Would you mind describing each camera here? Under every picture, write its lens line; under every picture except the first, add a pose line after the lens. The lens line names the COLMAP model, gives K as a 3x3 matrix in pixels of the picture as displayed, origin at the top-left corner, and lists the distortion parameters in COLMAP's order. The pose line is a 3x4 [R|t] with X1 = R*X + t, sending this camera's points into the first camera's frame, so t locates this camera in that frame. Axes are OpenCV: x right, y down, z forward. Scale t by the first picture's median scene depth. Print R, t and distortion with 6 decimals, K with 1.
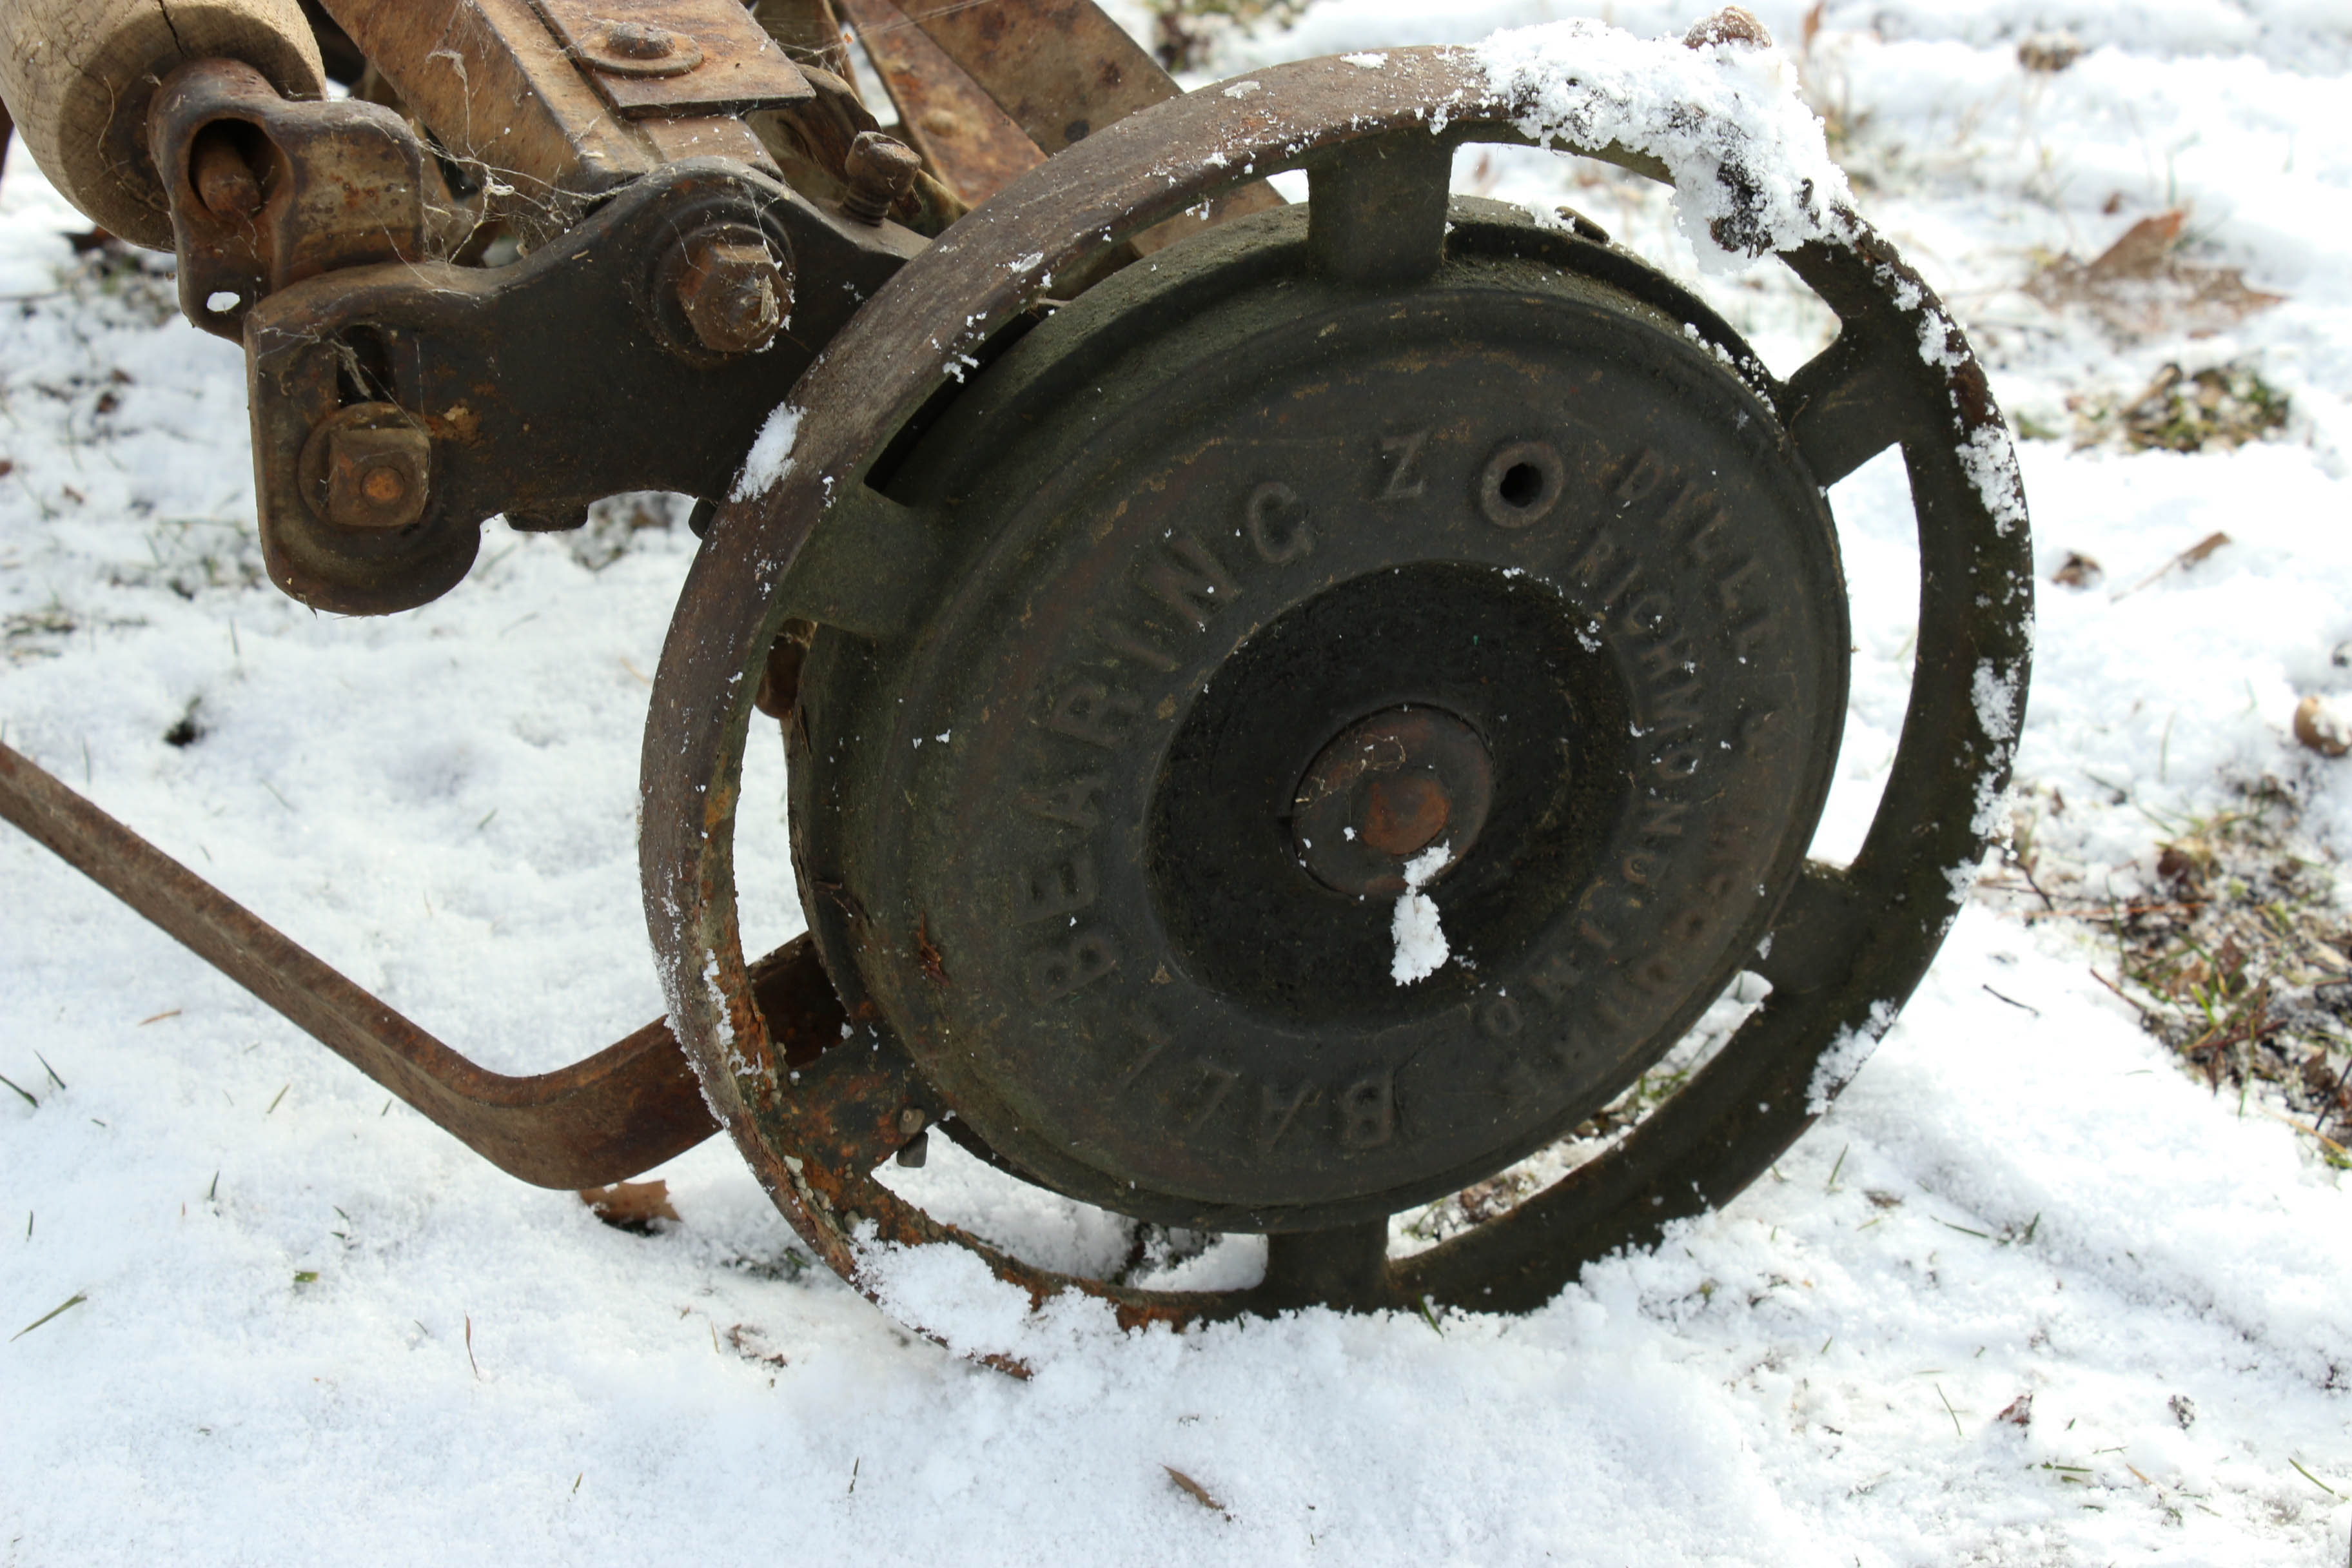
lens RADIAL K [[5276.8, 0, 1176.3], [0, 5276.8, 783.7], [0, 0, 1]] dist [0.141469, 0.000000]
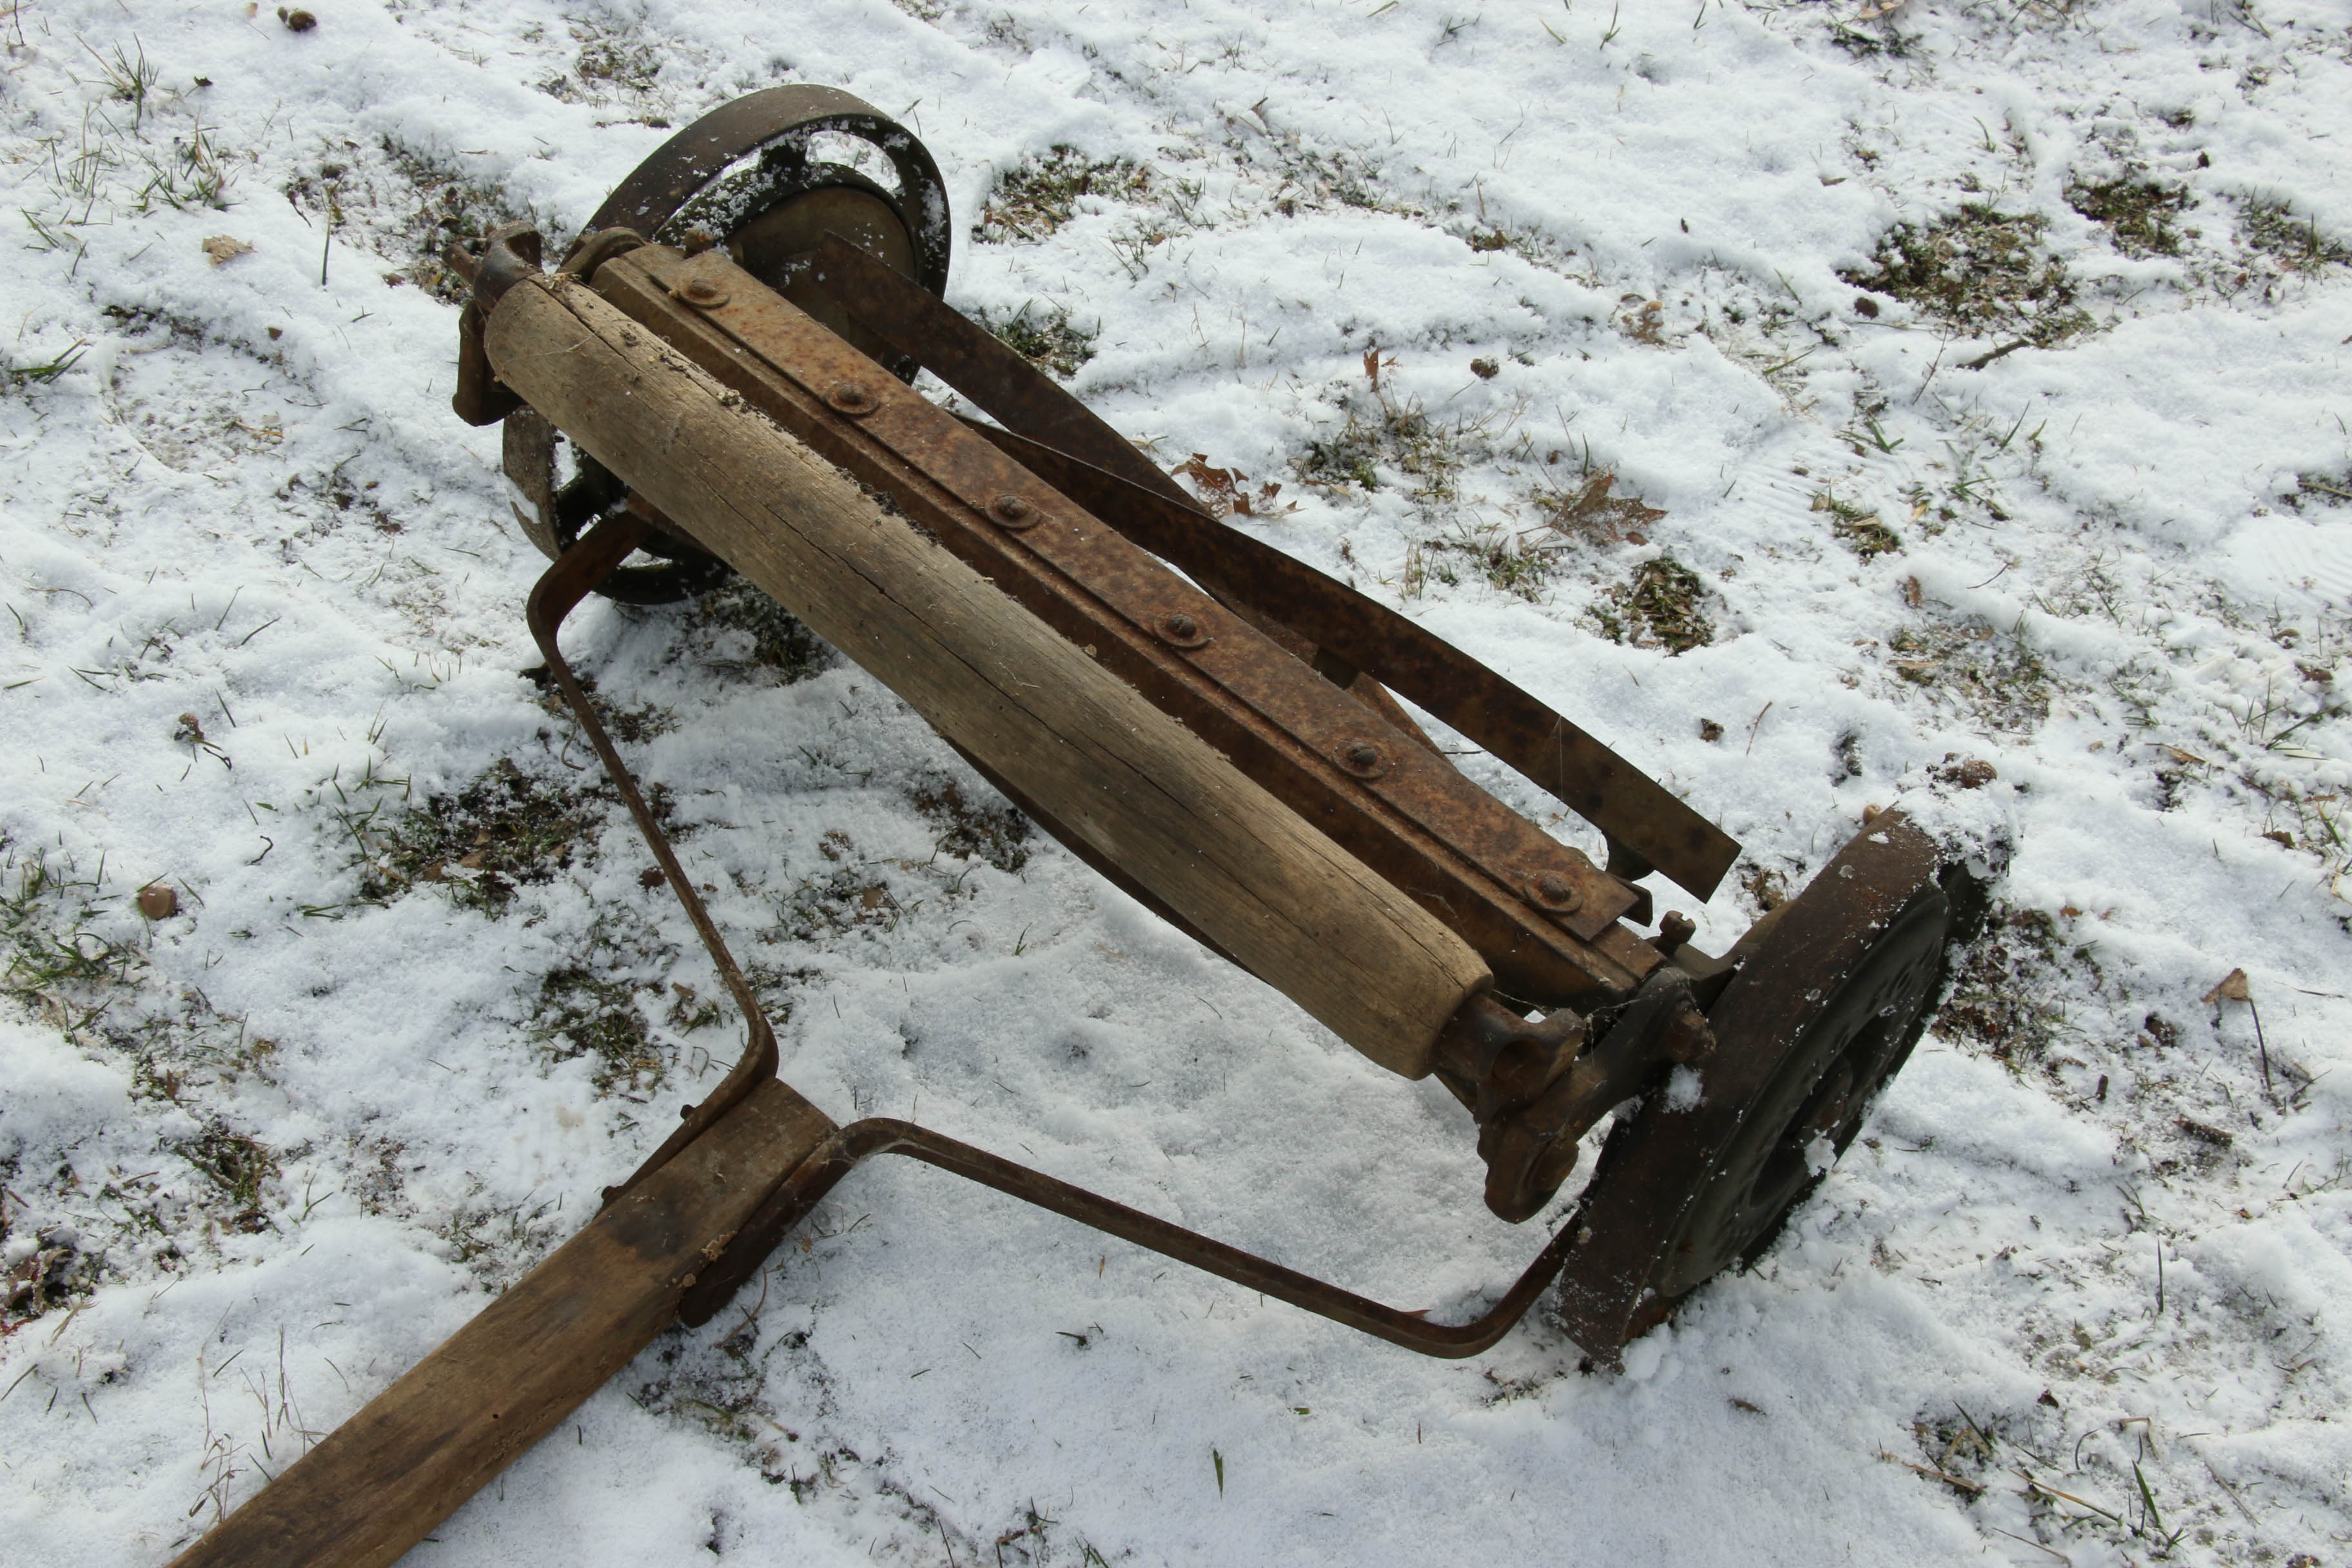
lens RADIAL K [[3168.0, 0, 1172.1], [0, 3168.0, 784.7], [0, 0, 1]] dist [0.042125, 0.000000]
pose [[0.859138, -0.238610, 0.452712, -0.651439], [0.088998, 0.940830, 0.326984, -0.498435], [-0.503946, -0.240634, 0.829538, 0.063348]]
